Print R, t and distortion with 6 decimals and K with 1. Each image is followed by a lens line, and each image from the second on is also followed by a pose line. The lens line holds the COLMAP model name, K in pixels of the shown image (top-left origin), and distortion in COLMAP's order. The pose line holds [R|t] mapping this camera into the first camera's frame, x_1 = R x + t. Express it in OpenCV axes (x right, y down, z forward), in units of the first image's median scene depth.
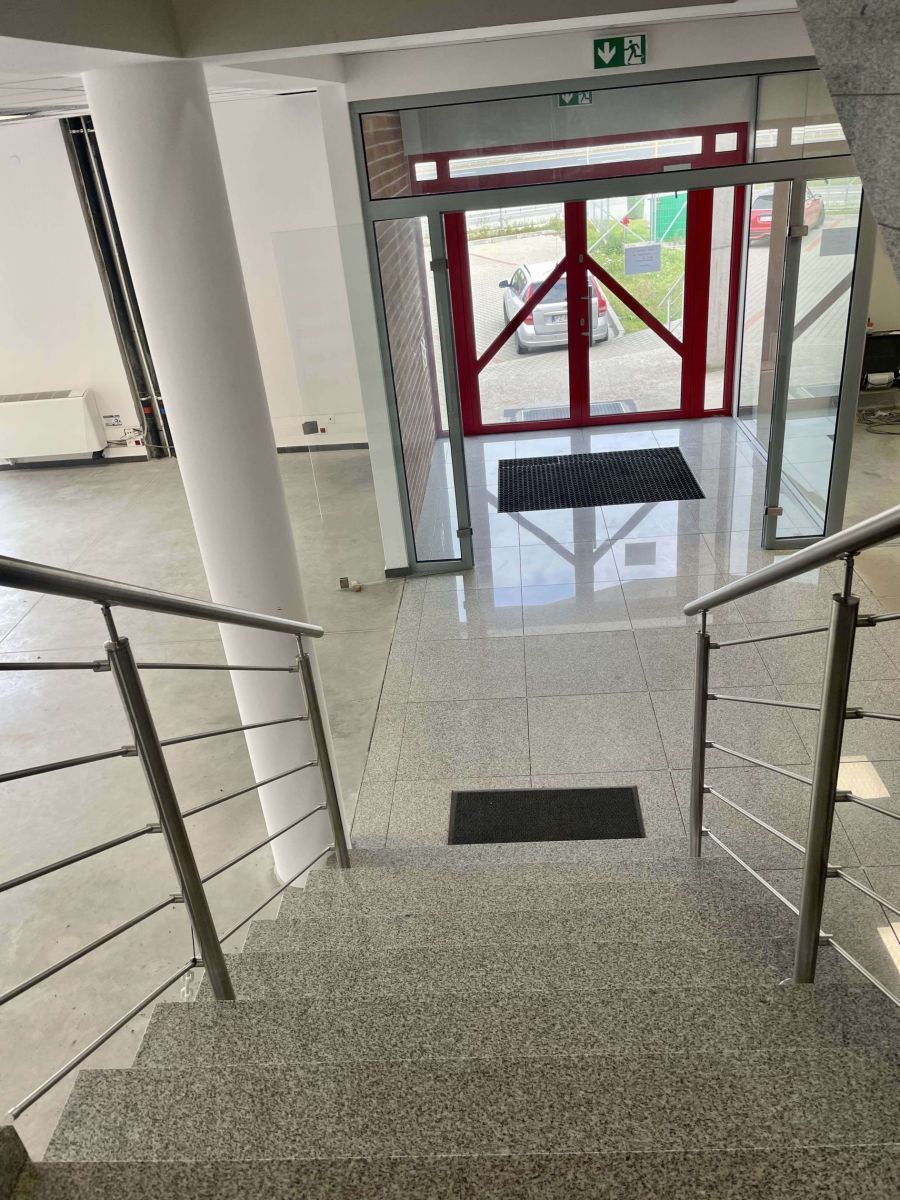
lens RADIAL K [[901.7, 0, 459.3], [0, 901.7, 595.9], [0, 0, 1]] dist [0.087427, -0.034767]
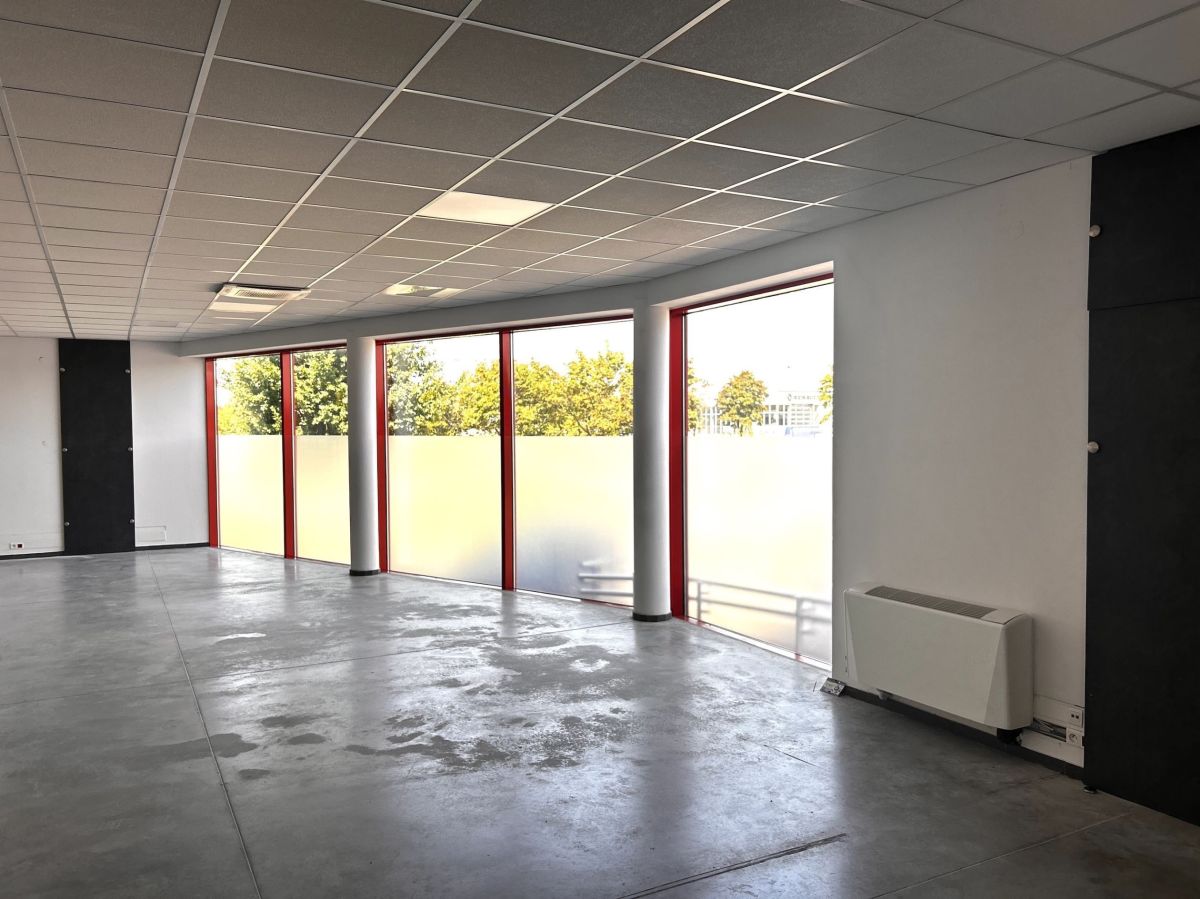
lens RADIAL K [[895.9, 0, 585.5], [0, 895.9, 461.2], [0, 0, 1]] dist [0.065345, -0.070755]
pose [[0.515826, 0.121939, -0.847971, -0.106673], [-0.434119, 0.890528, -0.136018, -0.129032], [0.738556, 0.438282, 0.512293, 0.528336]]
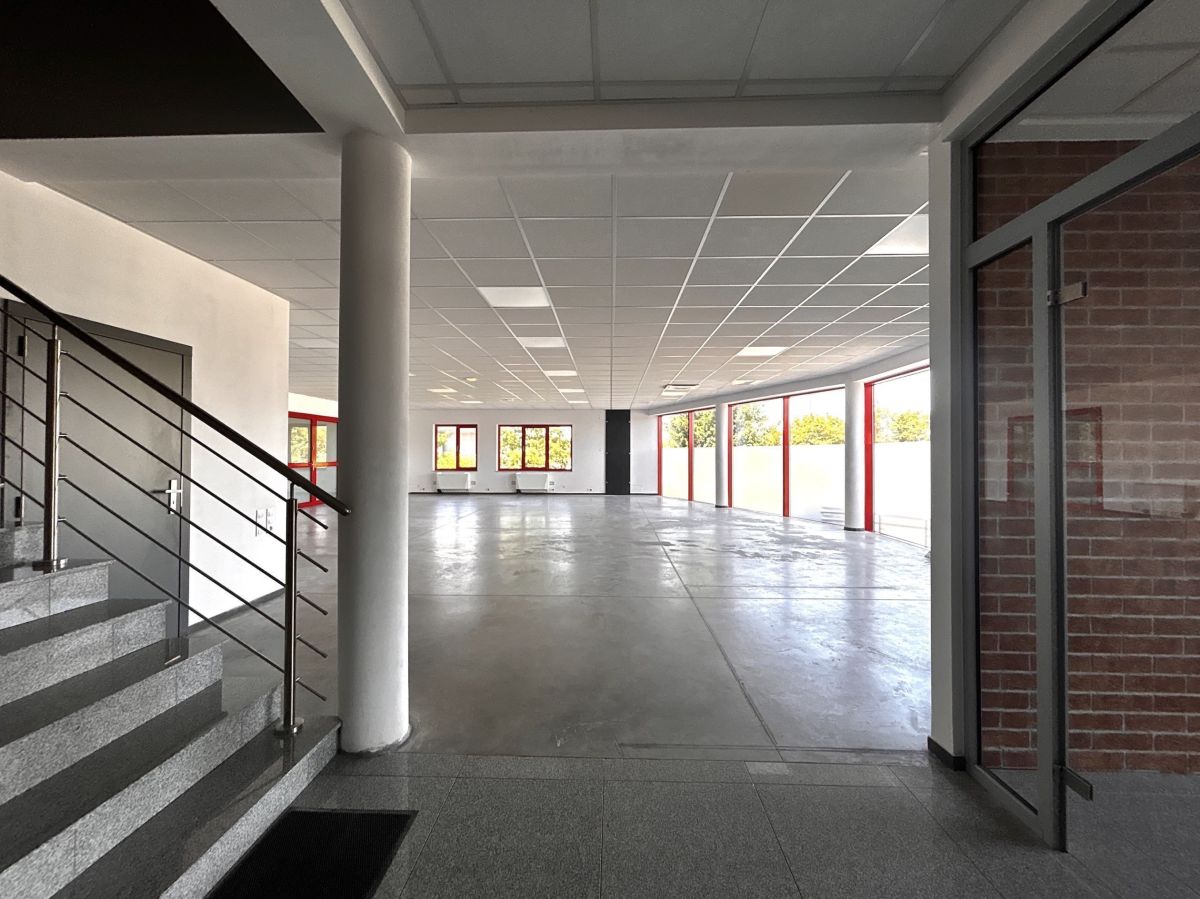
lens RADIAL K [[482.4, 0, 597.4], [0, 482.4, 447.7], [0, 0, 1]] dist [-0.002522, 0.000675]
pose [[0.026865, 0.078473, -0.996554, 0.202640], [-0.471967, 0.879800, 0.056556, -0.090730], [0.881207, 0.468822, 0.060672, 0.482920]]
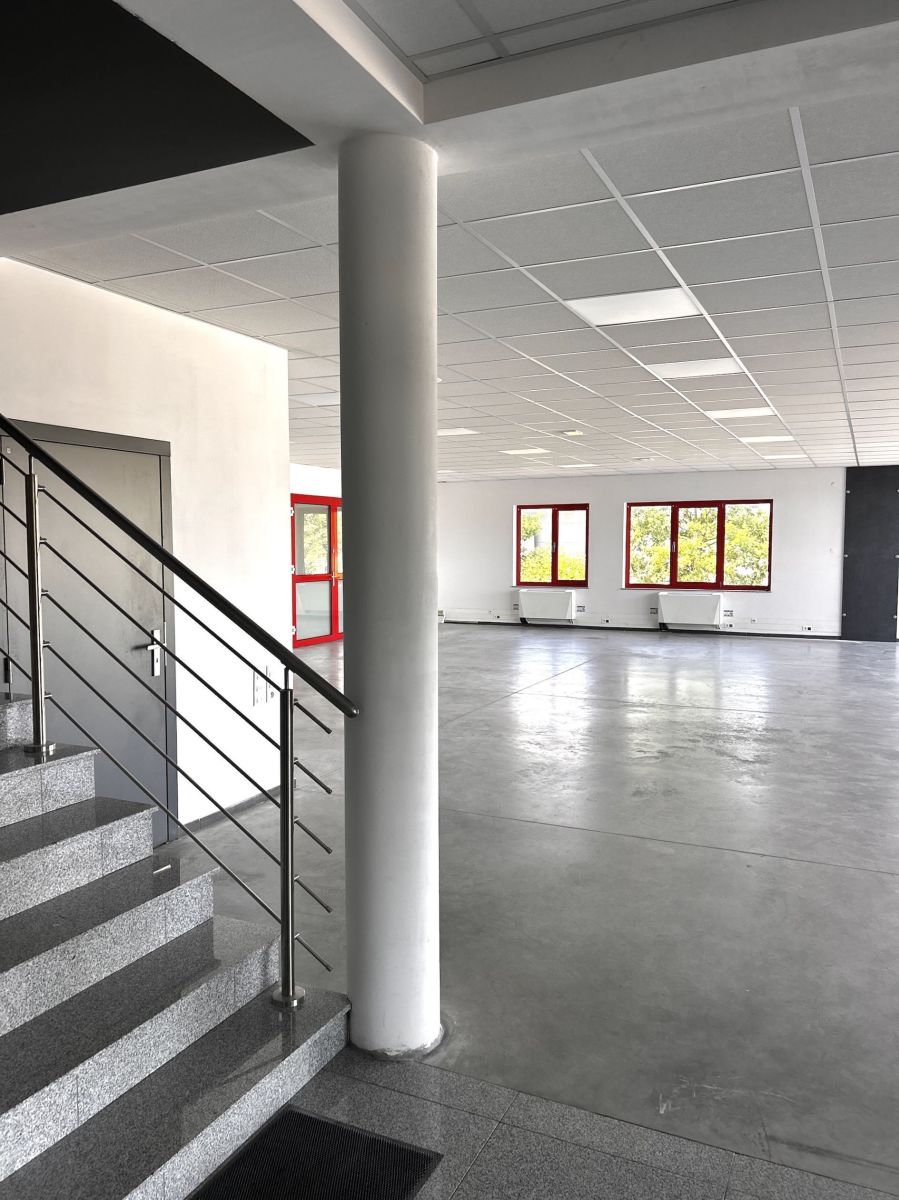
lens RADIAL K [[895.9, 0, 445.4], [0, 895.9, 599.3], [0, 0, 1]] dist [0.065345, -0.070755]
pose [[-0.374873, 0.150614, -0.914760, 0.236512], [-0.400967, 0.863311, 0.306462, -0.141513], [0.835880, 0.481673, -0.263241, 0.494600]]
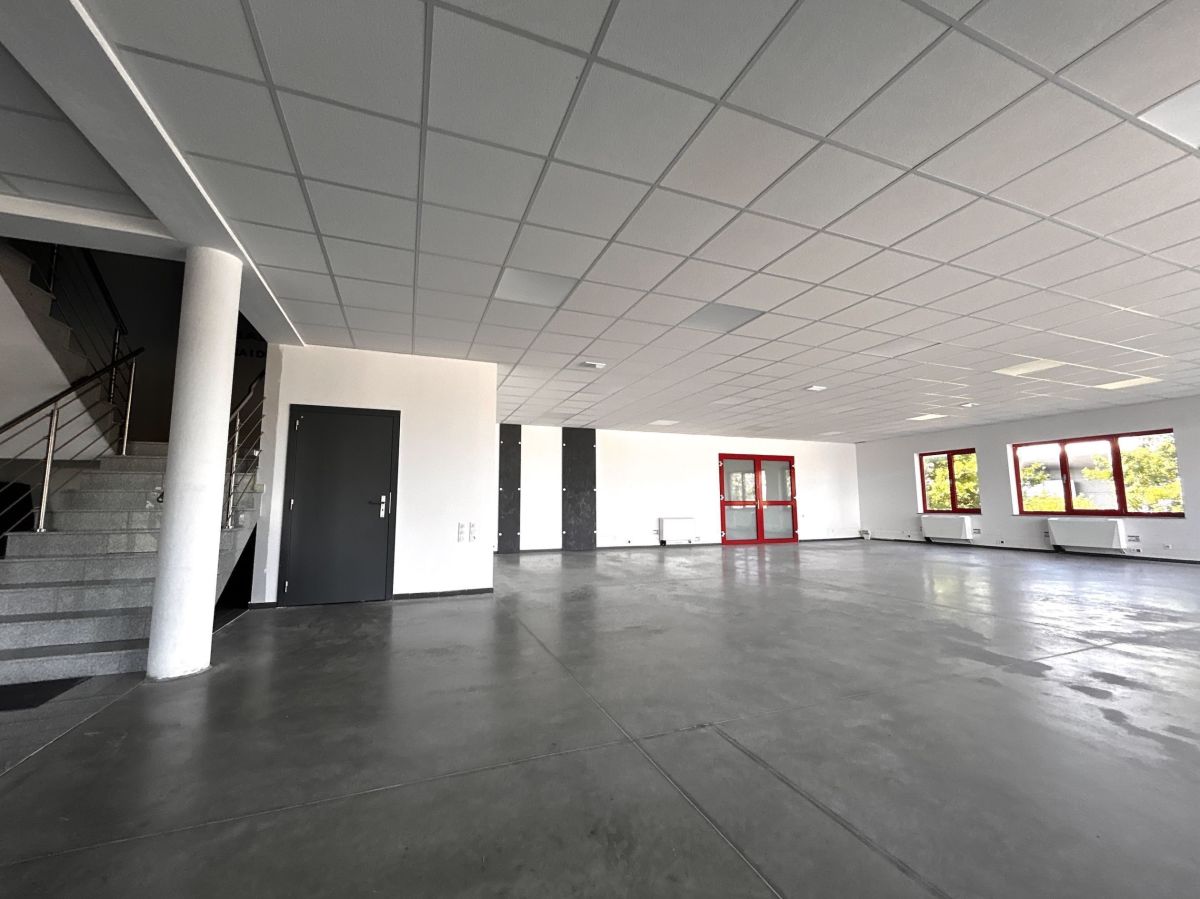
lens RADIAL K [[482.4, 0, 598.0], [0, 482.4, 448.7], [0, 0, 1]] dist [-0.002522, 0.000675]
pose [[-0.903339, 0.050628, -0.425929, -0.242390], [-0.116214, 0.926979, 0.356658, -0.206649], [0.412884, 0.371682, -0.831492, 0.862608]]
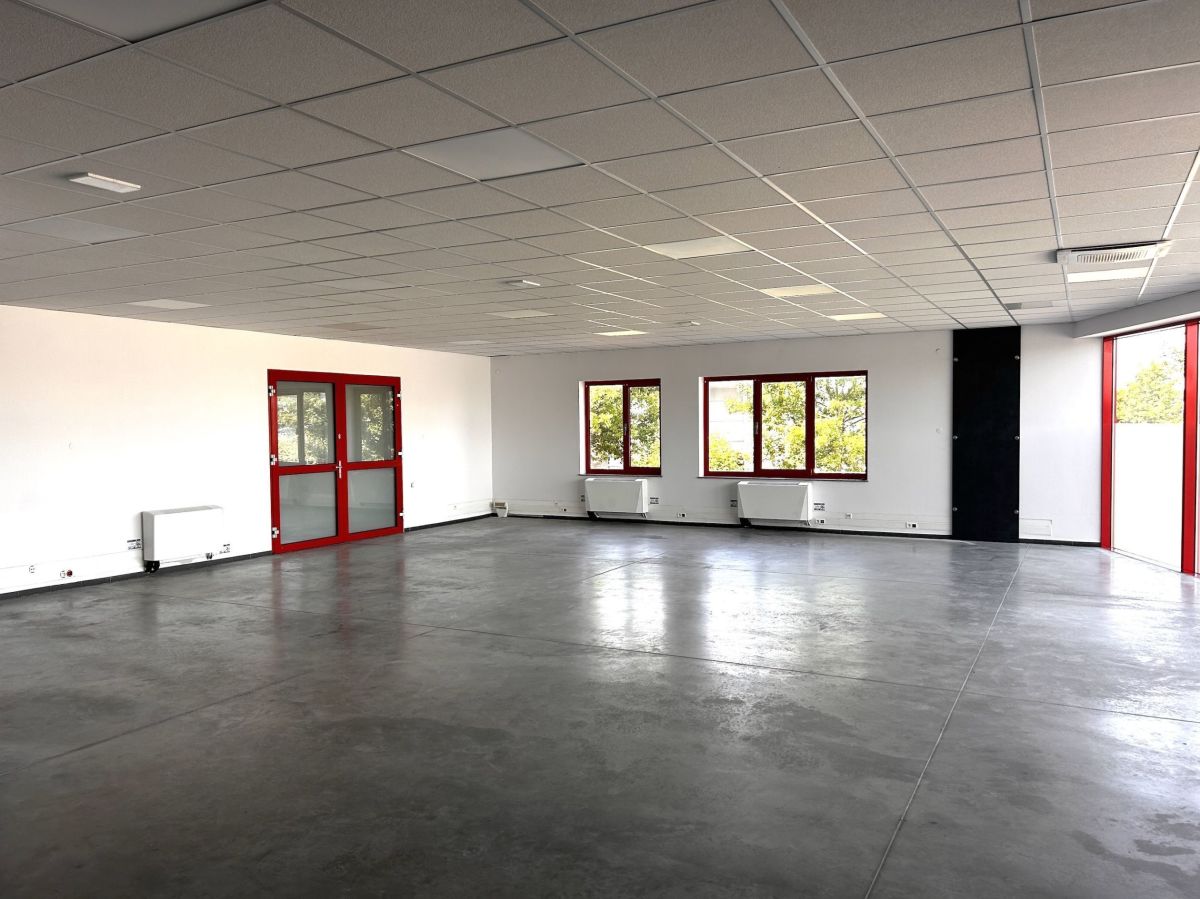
lens RADIAL K [[895.9, 0, 596.2], [0, 895.9, 449.3], [0, 0, 1]] dist [0.065345, -0.070755]
pose [[-0.421345, 0.123759, -0.898417, -0.180508], [-0.378517, 0.876235, 0.298222, -0.189464], [0.824132, 0.465720, -0.322352, 0.660924]]
